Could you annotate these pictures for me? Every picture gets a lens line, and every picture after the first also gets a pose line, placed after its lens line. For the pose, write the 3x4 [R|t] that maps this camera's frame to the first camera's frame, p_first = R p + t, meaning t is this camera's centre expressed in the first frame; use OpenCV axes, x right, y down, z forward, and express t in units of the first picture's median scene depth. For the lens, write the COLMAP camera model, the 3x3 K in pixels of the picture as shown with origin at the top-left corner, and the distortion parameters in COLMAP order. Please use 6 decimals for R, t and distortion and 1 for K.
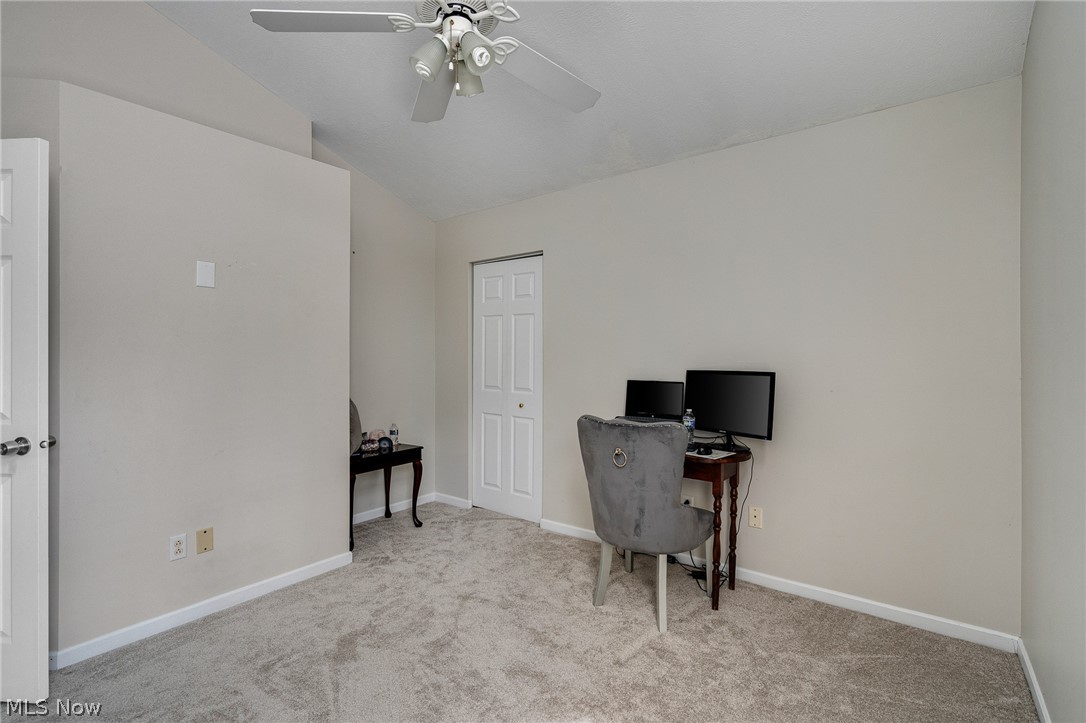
lens RADIAL K [[500.2, 0, 543.0], [0, 500.2, 361.5], [0, 0, 1]] dist [-0.000372, -0.000049]
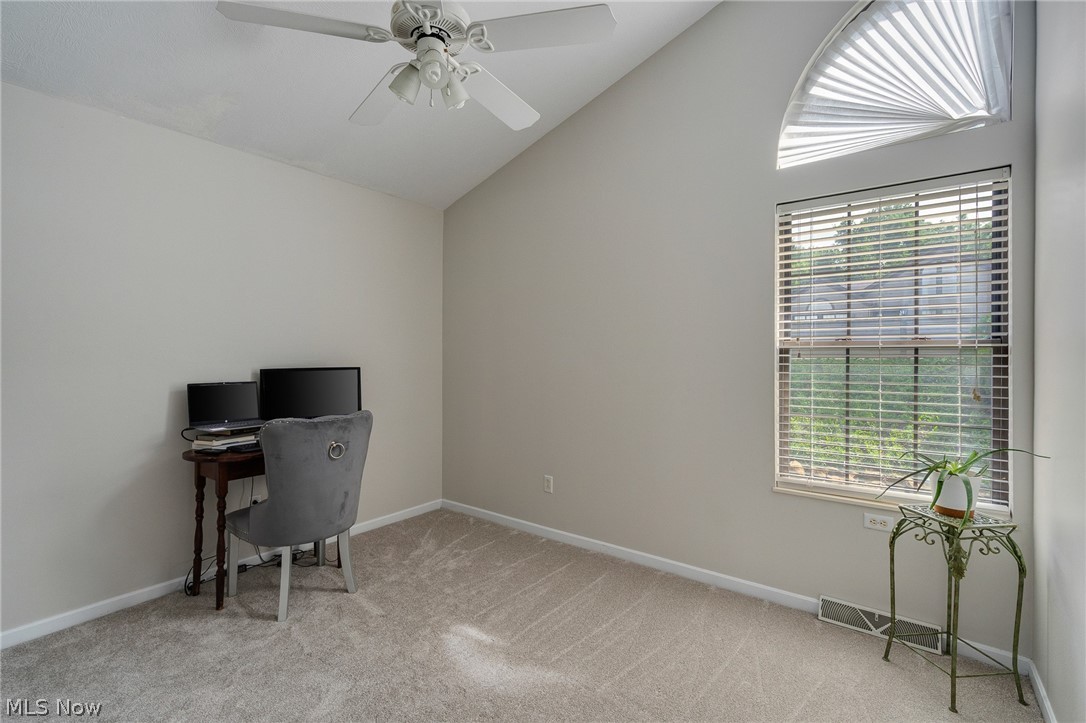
lens RADIAL K [[495.3, 0, 541.1], [0, 495.3, 355.5], [0, 0, 1]] dist [-0.004066, -0.000059]
pose [[-0.000617, -0.005712, 0.999983, -0.835015], [0.011631, 0.999916, 0.005719, -0.009005], [-0.999932, 0.011634, -0.000550, 0.522843]]
